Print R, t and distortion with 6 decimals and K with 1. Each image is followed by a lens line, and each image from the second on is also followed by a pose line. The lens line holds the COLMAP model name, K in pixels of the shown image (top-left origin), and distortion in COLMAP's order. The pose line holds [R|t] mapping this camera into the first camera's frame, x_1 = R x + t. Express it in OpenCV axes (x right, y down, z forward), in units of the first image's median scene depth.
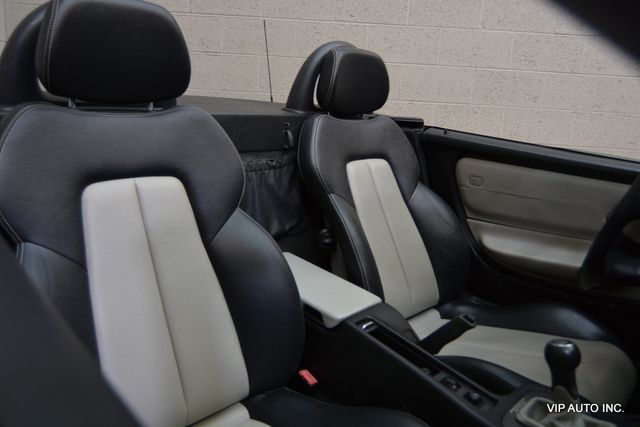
lens RADIAL K [[483.8, 0, 317.2], [0, 483.8, 211.6], [0, 0, 1]] dist [-0.013764, 0.008112]
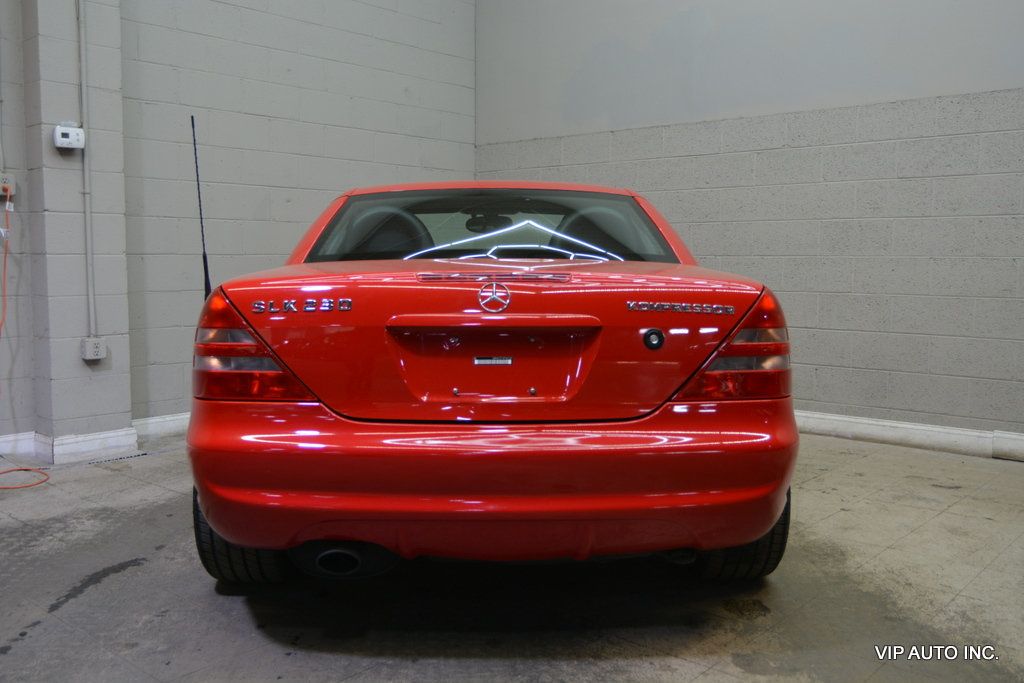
lens RADIAL K [[911.2, 0, 508.5], [0, 911.2, 340.9], [0, 0, 1]] dist [-0.012460, 0.004097]
pose [[0.757100, 0.008075, -0.653250, 1.065768], [-0.112147, 0.986687, -0.117779, 0.239458], [0.643602, 0.162431, 0.747926, -0.767595]]
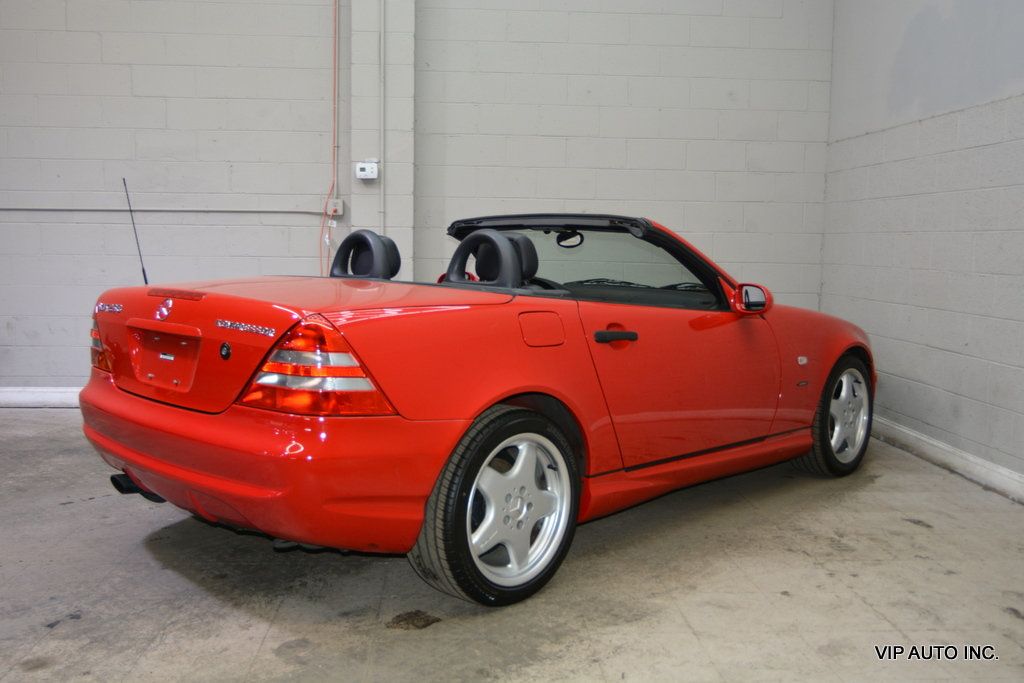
lens RADIAL K [[925.2, 0, 505.6], [0, 925.2, 344.1], [0, 0, 1]] dist [-0.014593, 0.008449]
pose [[0.076156, 0.056768, -0.995479, 1.626657], [-0.238250, 0.970494, 0.037117, 0.021988], [0.968213, 0.234346, 0.087434, 0.085091]]
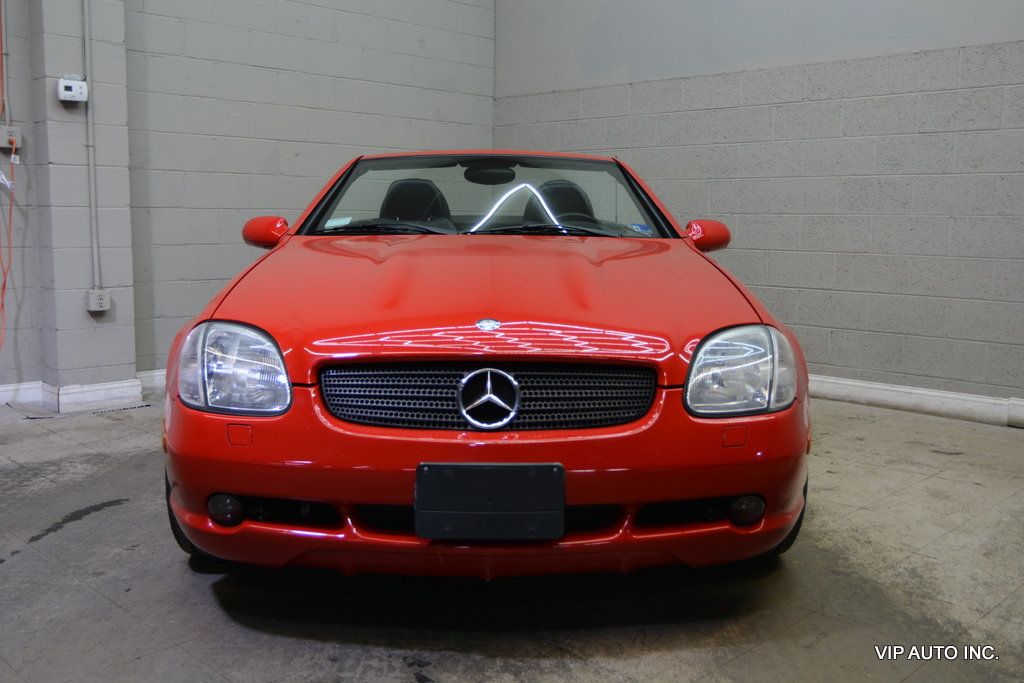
lens RADIAL K [[958.5, 0, 508.4], [0, 958.5, 341.9], [0, 0, 1]] dist [-0.019976, 0.008181]
pose [[0.716287, 0.043673, -0.696438, 1.187271], [-0.131888, 0.988524, -0.073657, 0.248767], [0.685229, 0.144612, 0.713827, -0.742380]]
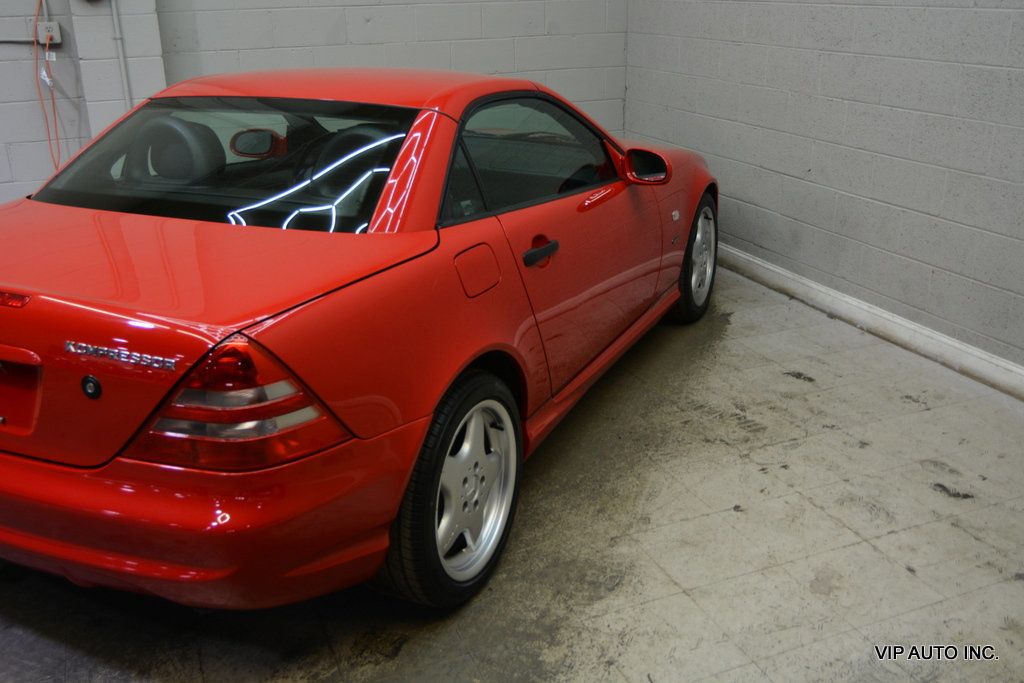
lens RADIAL K [[948.4, 0, 506.9], [0, 948.4, 338.2], [0, 0, 1]] dist [-0.020334, 0.009934]
pose [[0.391660, 0.270897, -0.879328, 1.363685], [-0.173380, 0.960285, 0.218613, -0.103283], [0.903627, 0.066836, 0.423073, -0.130219]]
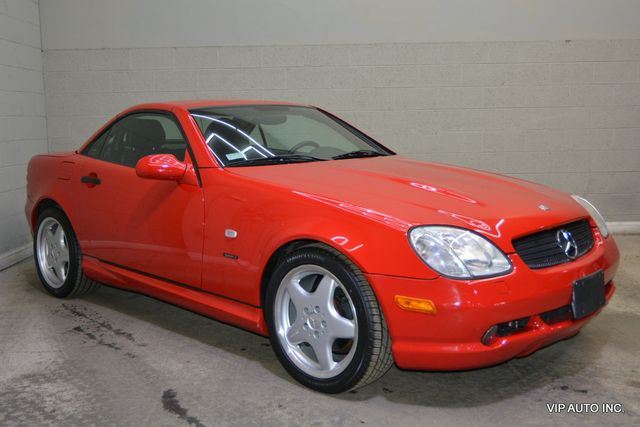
lens RADIAL K [[671.4, 0, 317.0], [0, 671.4, 214.2], [0, 0, 1]] dist [-0.009455, -0.004330]
pose [[0.997348, -0.072717, -0.002913, 0.264358], [0.072122, 0.992957, -0.093996, 0.262880], [0.009727, 0.093537, 0.995568, -1.249004]]
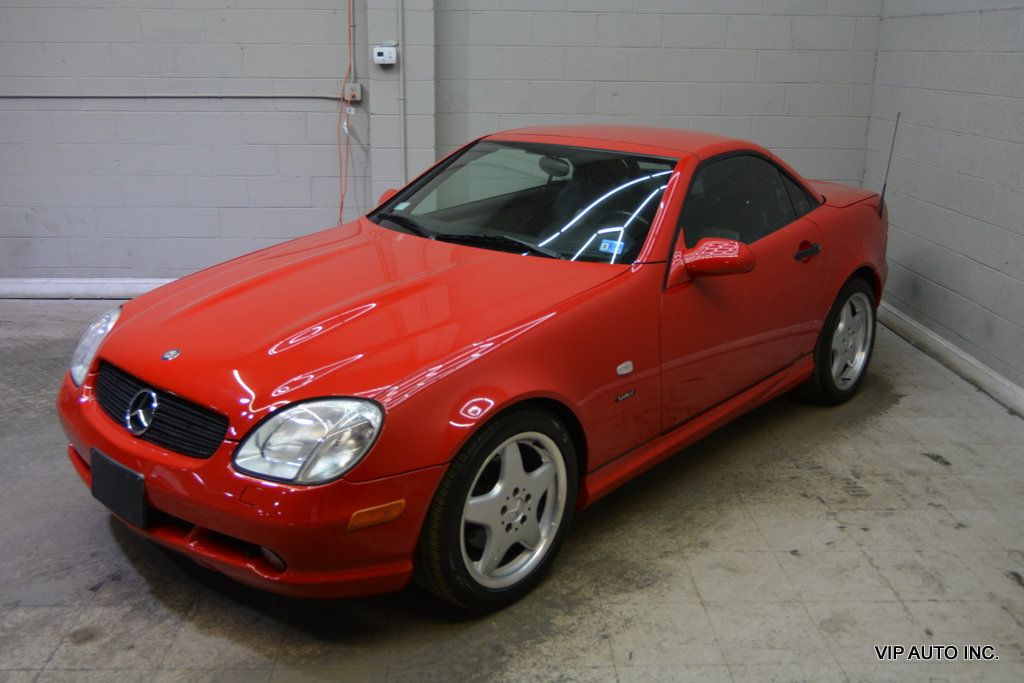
lens RADIAL K [[949.9, 0, 508.7], [0, 949.9, 341.5], [0, 0, 1]] dist [-0.019575, 0.006208]
pose [[0.045581, 0.242431, -0.969097, 1.622230], [-0.237317, 0.944961, 0.225231, -0.151606], [0.970362, 0.219717, 0.100606, 0.058840]]
